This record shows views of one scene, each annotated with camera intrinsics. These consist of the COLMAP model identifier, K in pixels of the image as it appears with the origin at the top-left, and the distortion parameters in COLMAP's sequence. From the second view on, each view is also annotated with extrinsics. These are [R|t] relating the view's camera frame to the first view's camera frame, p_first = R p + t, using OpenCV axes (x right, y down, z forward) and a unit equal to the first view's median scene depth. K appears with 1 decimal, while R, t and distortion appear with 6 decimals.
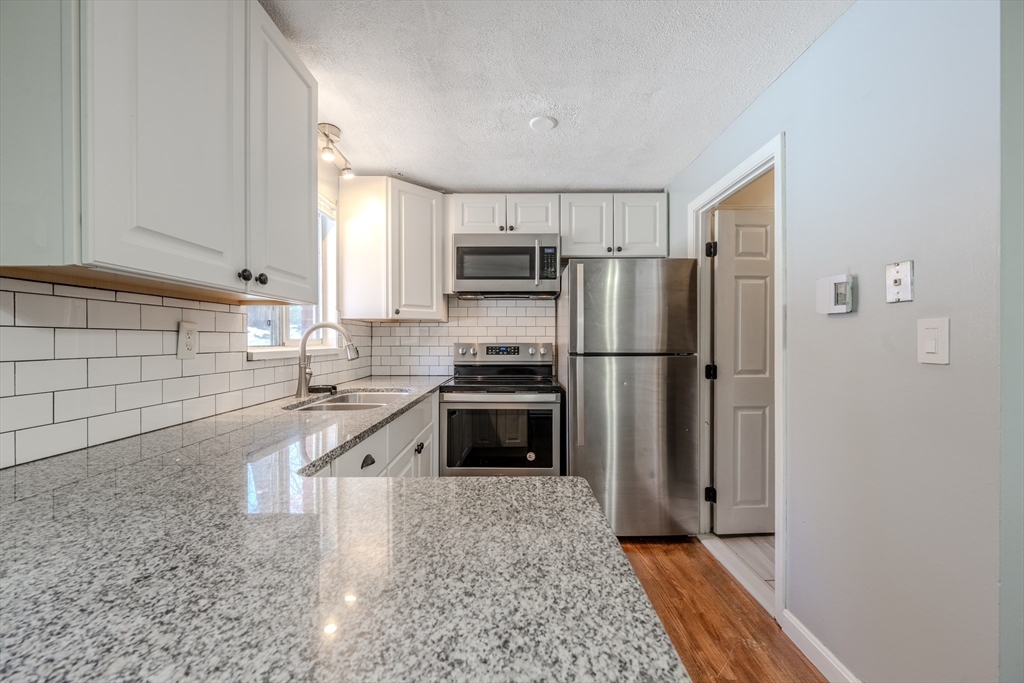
lens RADIAL K [[406.7, 0, 512.0], [0, 406.7, 341.5], [0, 0, 1]] dist [0.000261, 0.000143]
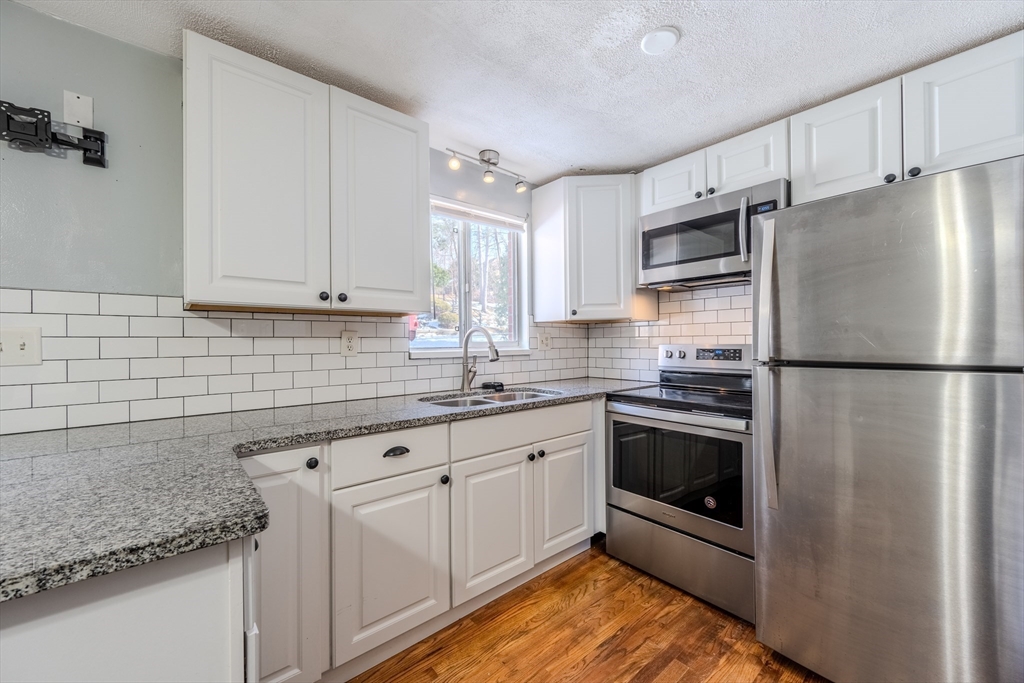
lens RADIAL K [[401.3, 0, 512.0], [0, 401.3, 341.5], [0, 0, 1]] dist [-0.000629, 0.000306]
pose [[0.654669, -0.006068, -0.755891, 0.858854], [0.004753, 0.999981, -0.003910, -0.002770], [0.755901, -0.001033, 0.654685, 0.657755]]
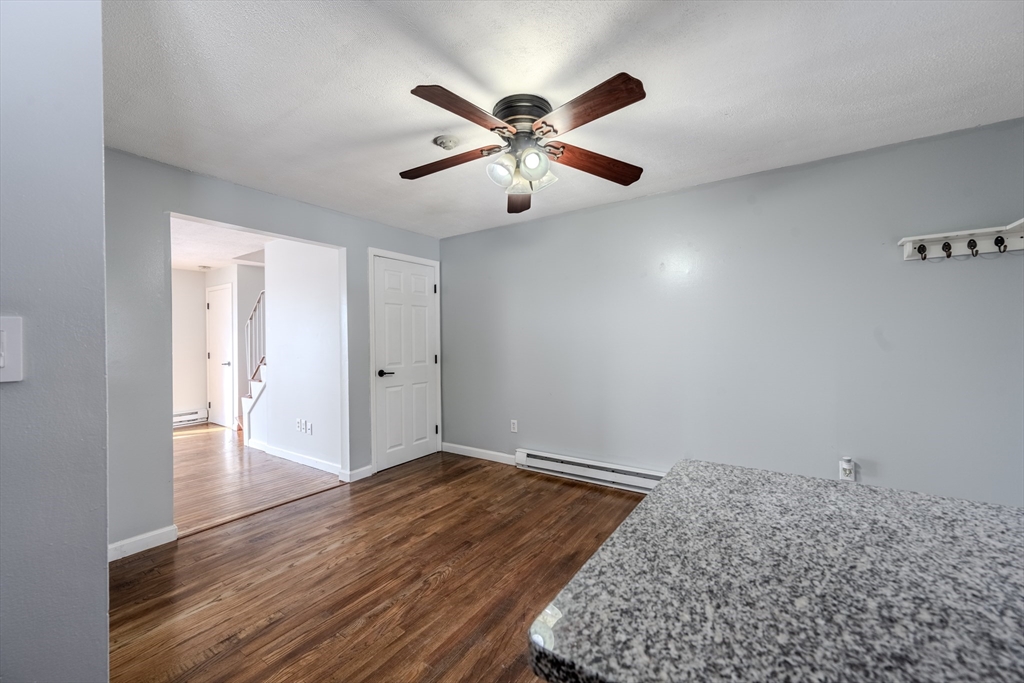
lens RADIAL K [[406.7, 0, 512.0], [0, 406.7, 341.5], [0, 0, 1]] dist [0.000261, 0.000143]
pose [[-0.827065, 0.010921, 0.562000, -0.060598], [0.015791, 0.999868, 0.003809, -0.003261], [-0.561884, 0.012025, -0.827129, 1.081074]]
